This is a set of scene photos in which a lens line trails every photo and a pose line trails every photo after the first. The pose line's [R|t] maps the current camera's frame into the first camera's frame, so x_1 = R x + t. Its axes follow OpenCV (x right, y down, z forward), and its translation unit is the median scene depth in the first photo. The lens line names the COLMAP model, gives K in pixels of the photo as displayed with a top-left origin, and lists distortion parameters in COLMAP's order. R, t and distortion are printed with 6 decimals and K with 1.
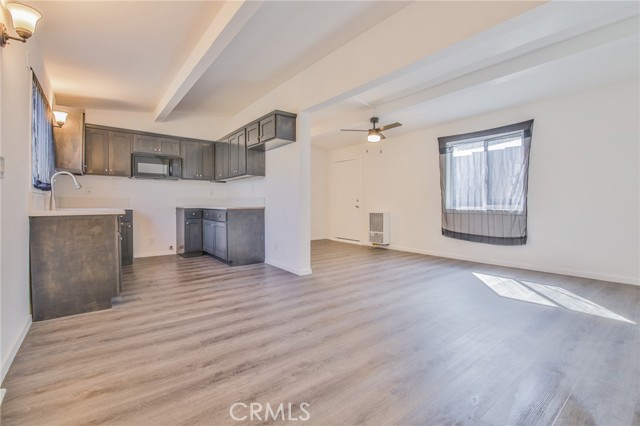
lens RADIAL K [[297.1, 0, 318.5], [0, 297.1, 209.2], [0, 0, 1]] dist [-0.003275, 0.000101]
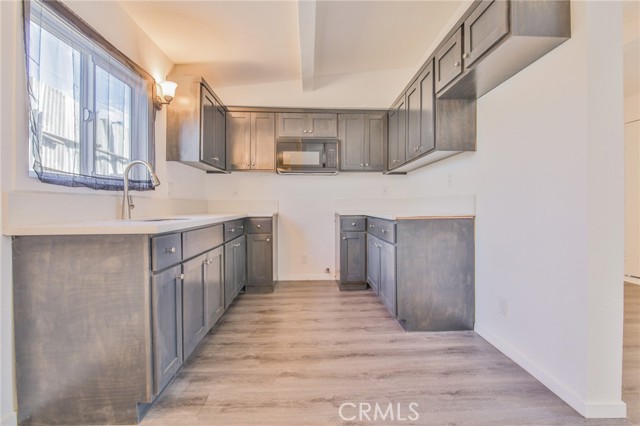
lens RADIAL K [[317.9, 0, 320.3], [0, 317.9, 208.5], [0, 0, 1]] dist [-0.014099, -0.004301]
pose [[0.814839, 0.001110, -0.579686, -0.091030], [-0.007132, 0.999942, -0.008111, -0.012893], [0.579643, 0.010743, 0.814799, 0.451862]]
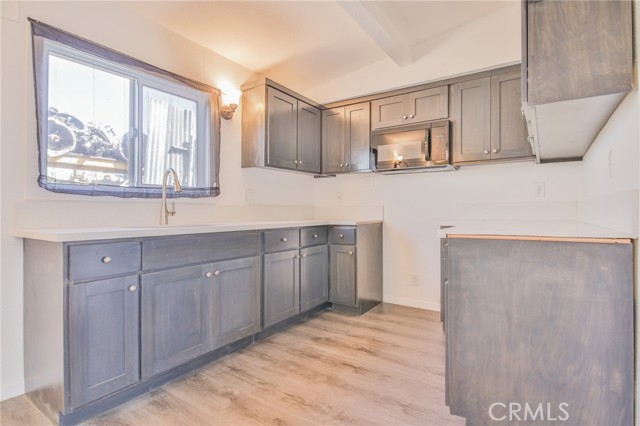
lens RADIAL K [[317.9, 0, 323.3], [0, 317.9, 209.5], [0, 0, 1]] dist [-0.014099, -0.004301]
pose [[0.315166, -0.005867, -0.949018, -0.043008], [-0.017401, 0.999777, -0.011960, -0.021460], [0.948877, 0.020283, 0.314993, 0.745105]]
